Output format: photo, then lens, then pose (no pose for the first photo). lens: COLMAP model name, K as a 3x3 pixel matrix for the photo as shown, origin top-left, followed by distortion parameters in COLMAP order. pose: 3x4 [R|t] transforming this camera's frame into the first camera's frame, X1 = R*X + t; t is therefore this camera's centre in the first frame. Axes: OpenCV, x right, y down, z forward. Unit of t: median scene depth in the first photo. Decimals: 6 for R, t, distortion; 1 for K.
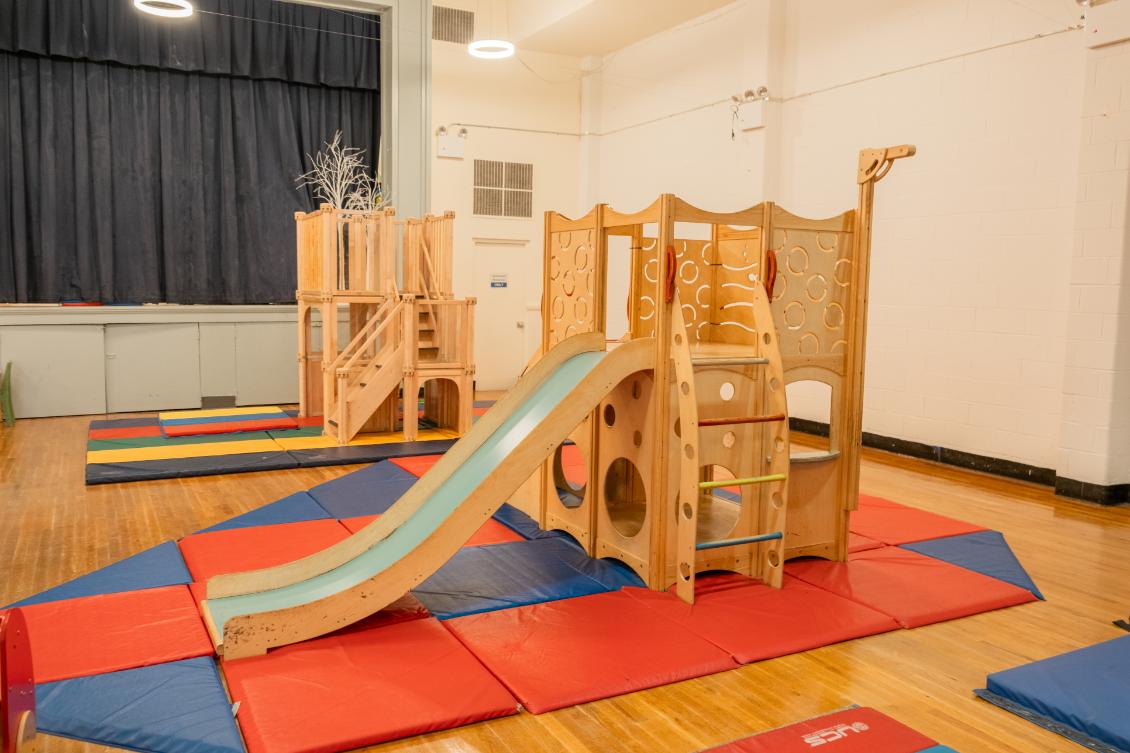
lens RADIAL K [[891.5, 0, 560.9], [0, 891.5, 375.3], [0, 0, 1]] dist [-0.014021, -0.004597]
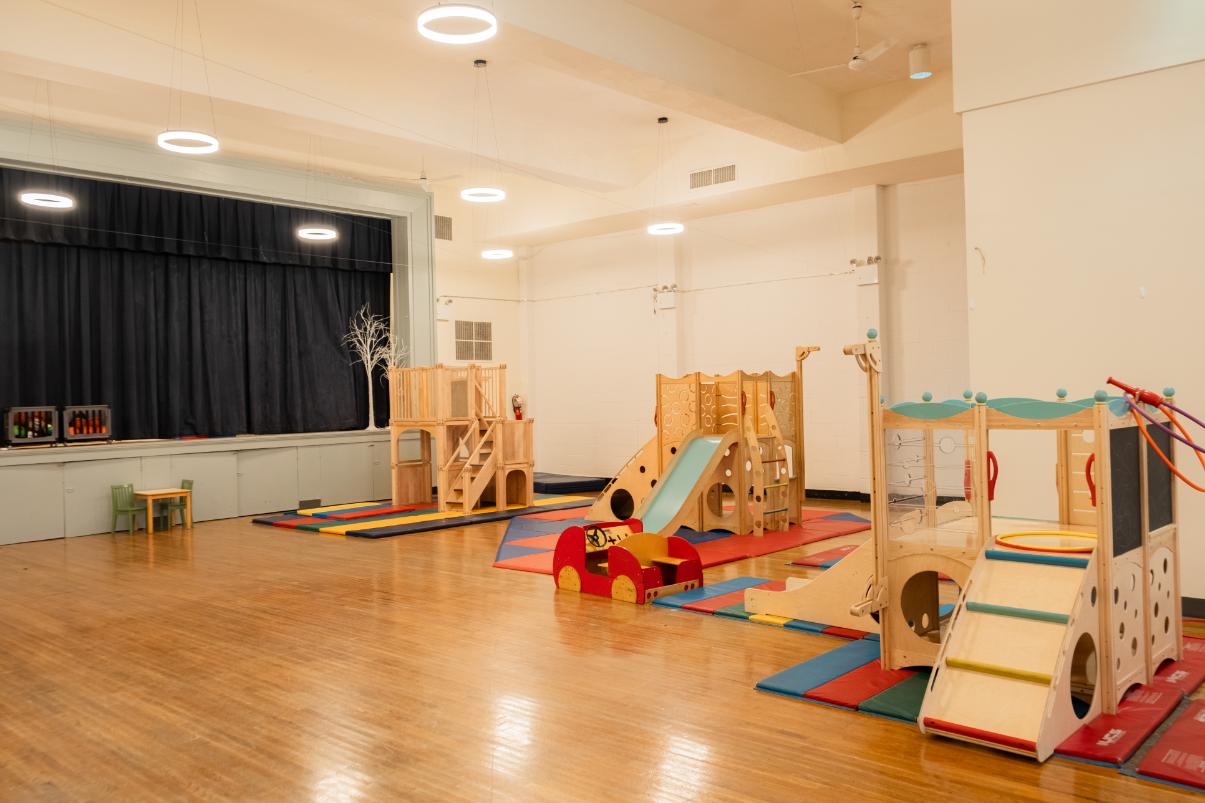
lens RADIAL K [[950.6, 0, 614.6], [0, 950.6, 392.8], [0, 0, 1]] dist [-0.014021, -0.004597]
pose [[0.937685, -0.035442, 0.345673, -0.445986], [0.072773, 0.992754, -0.095619, 0.033737], [-0.339780, 0.114816, 0.933470, -0.531623]]
